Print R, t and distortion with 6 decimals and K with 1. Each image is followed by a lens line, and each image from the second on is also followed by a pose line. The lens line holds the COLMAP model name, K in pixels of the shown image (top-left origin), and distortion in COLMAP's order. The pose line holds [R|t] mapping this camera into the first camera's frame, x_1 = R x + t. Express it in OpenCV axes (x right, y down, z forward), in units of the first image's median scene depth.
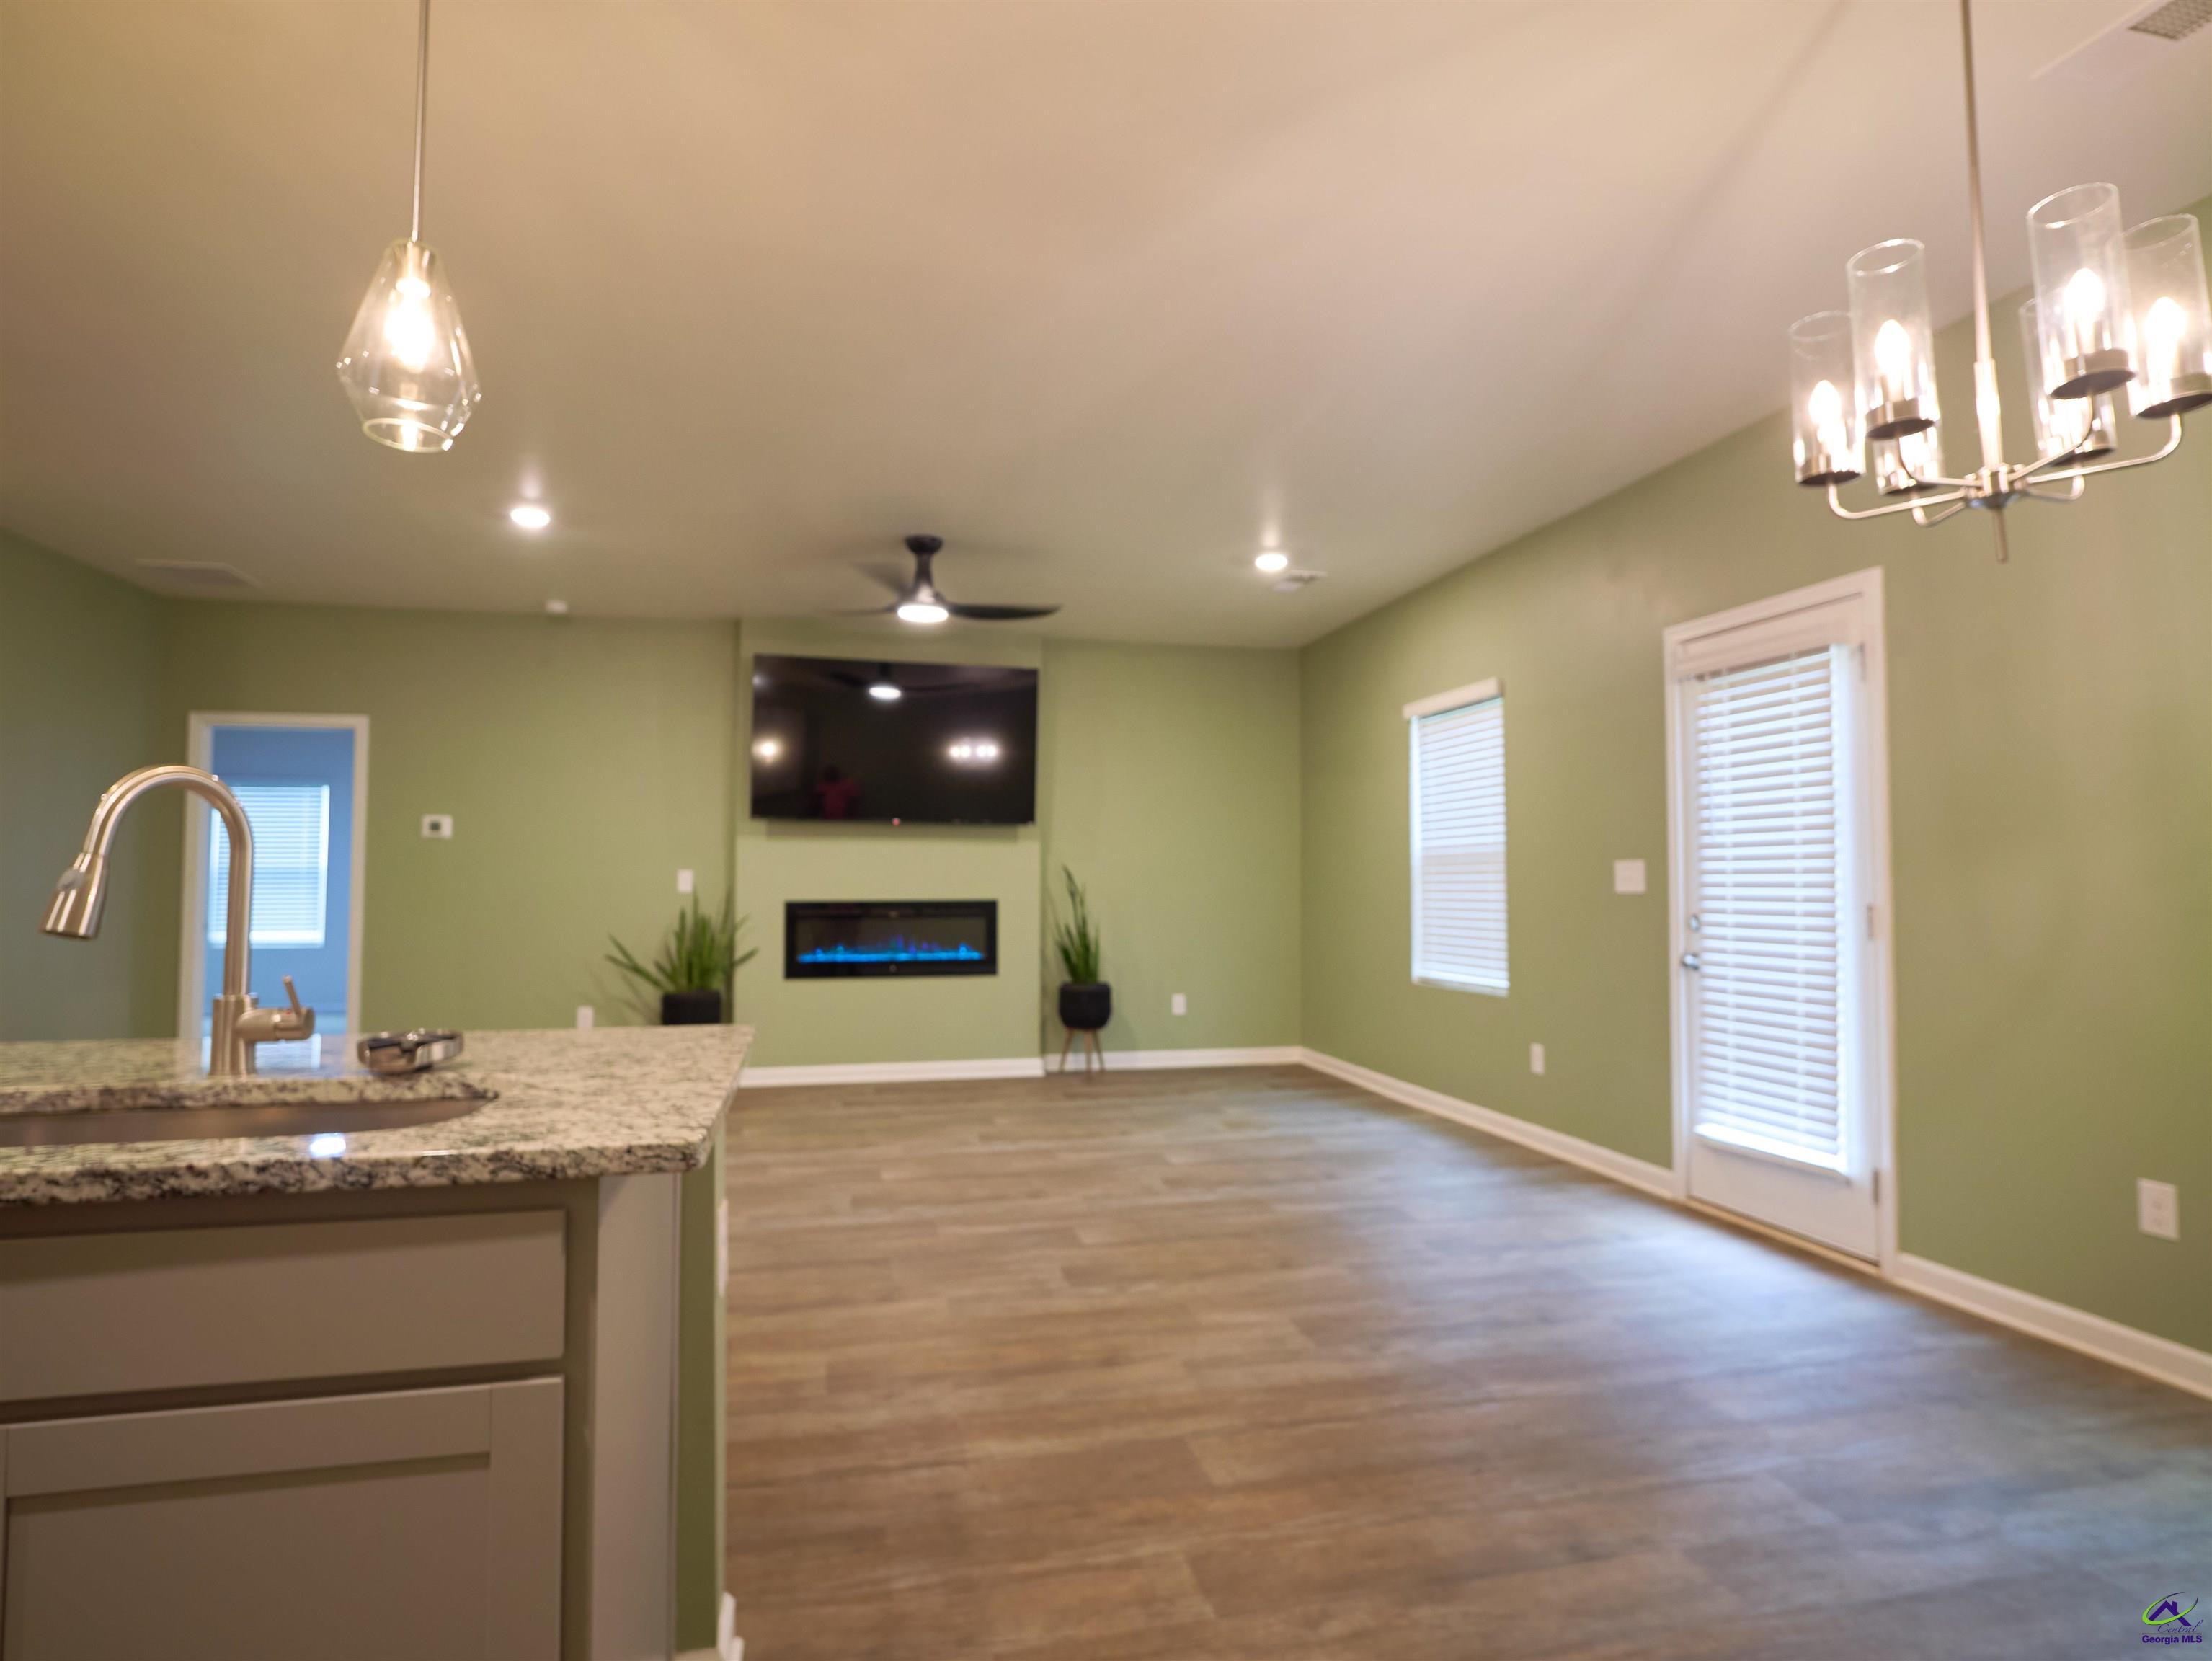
lens RADIAL K [[1191.3, 0, 1099.5], [0, 1191.3, 817.8], [0, 0, 1]] dist [-0.015951, 0.002425]
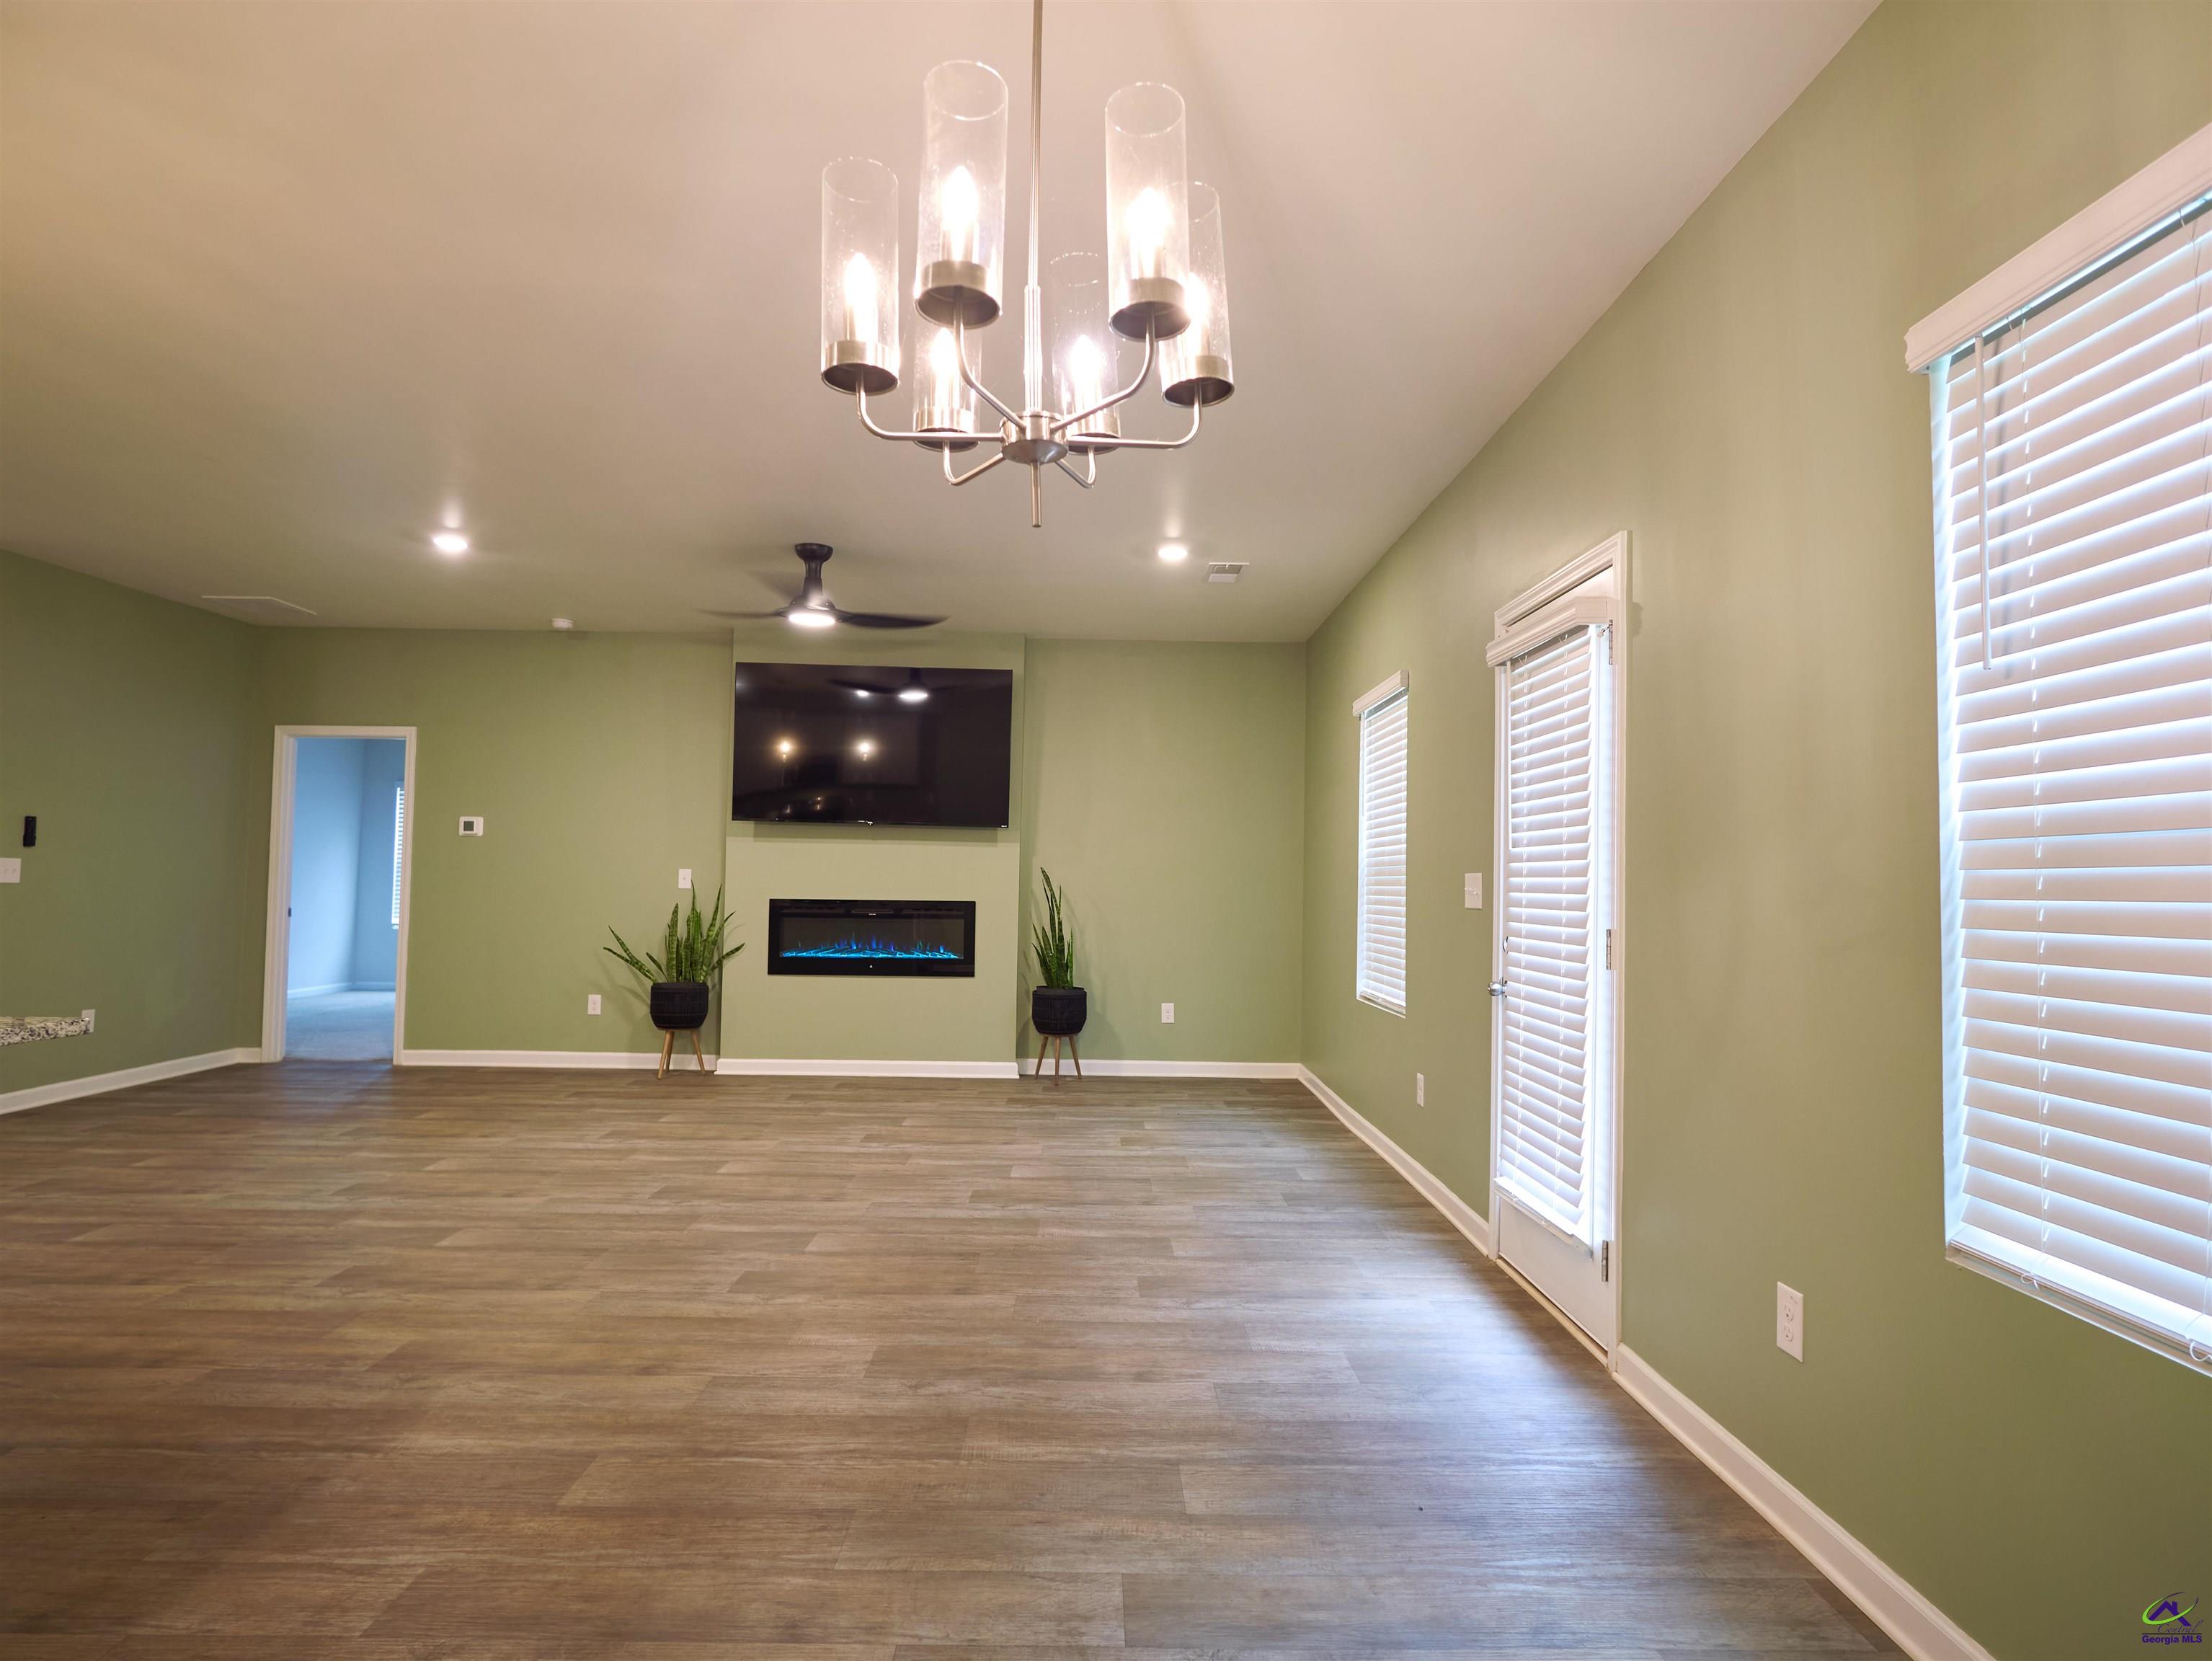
lens RADIAL K [[1191.3, 0, 1103.9], [0, 1191.3, 812.9], [0, 0, 1]] dist [-0.015951, 0.002425]
pose [[0.976753, 0.002898, -0.214349, 0.315133], [-0.003799, 0.999986, -0.003789, -0.003257], [0.214335, 0.004515, 0.976750, 0.058635]]
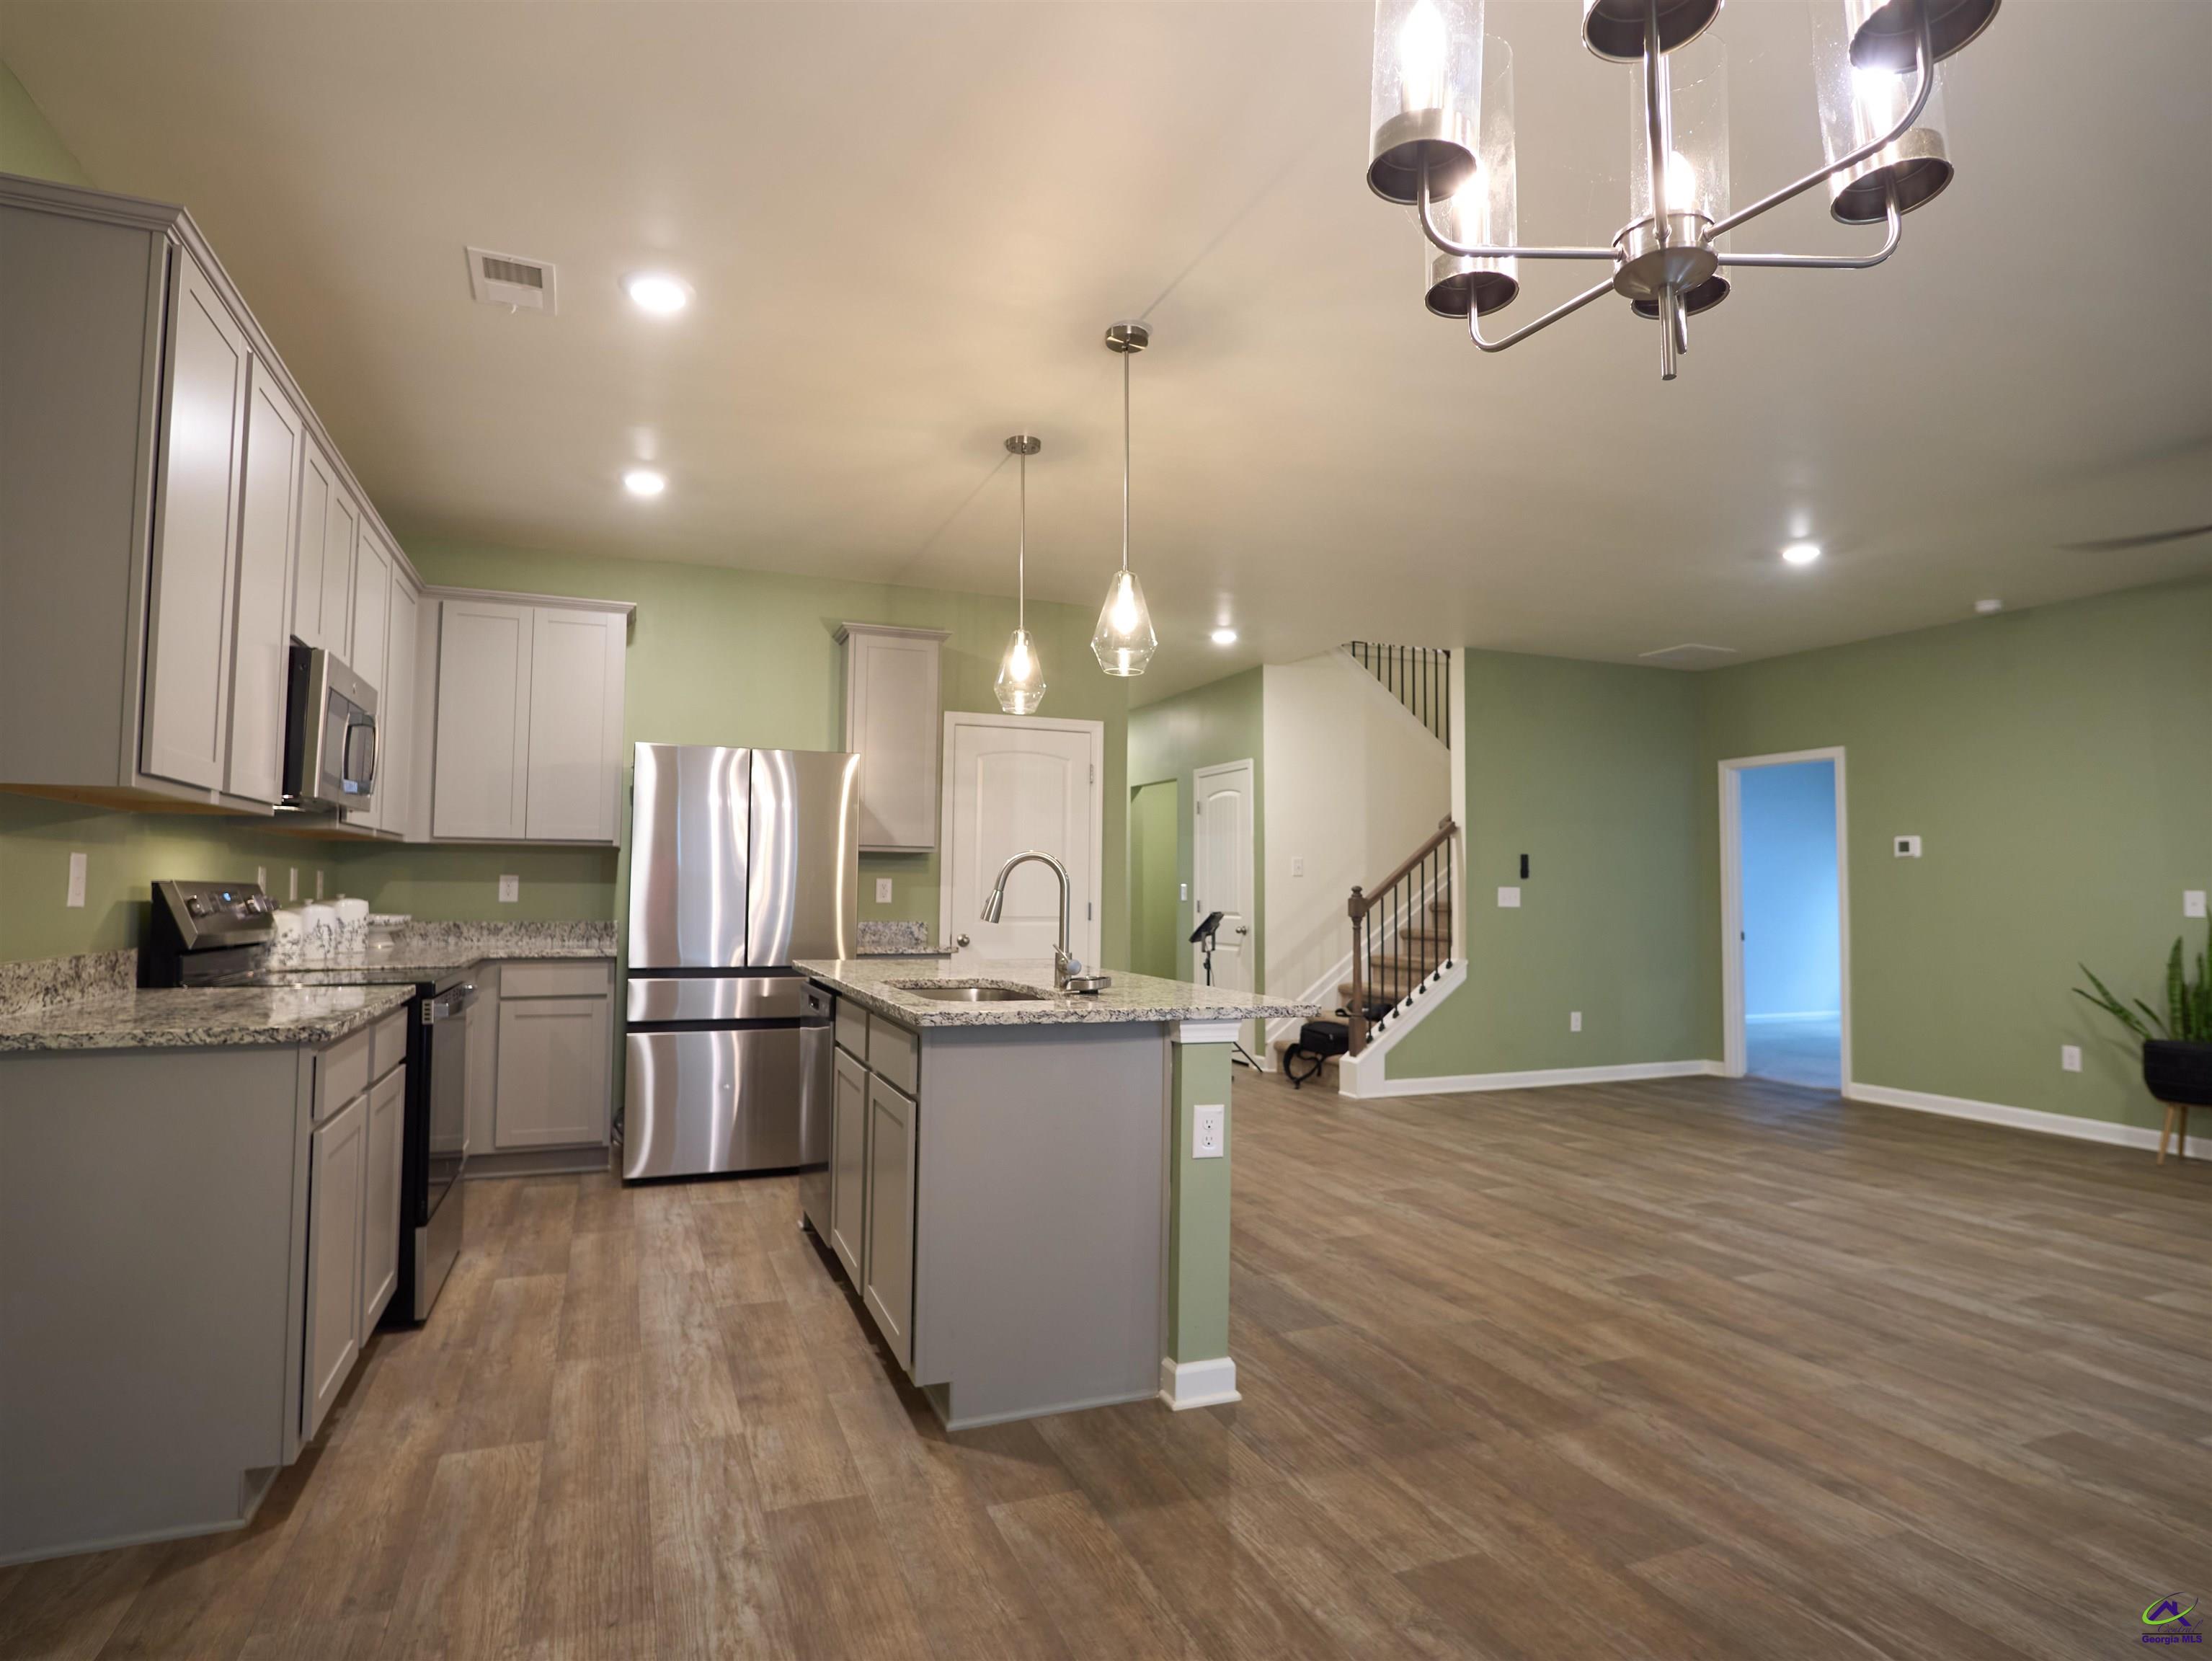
lens RADIAL K [[1191.3, 0, 1102.6], [0, 1191.3, 846.3], [0, 0, 1]] dist [-0.015951, 0.002425]
pose [[0.161141, -0.031679, -0.986423, 0.403193], [0.042740, 0.998771, -0.025094, 0.003833], [0.986005, -0.038116, 0.162297, 0.198169]]
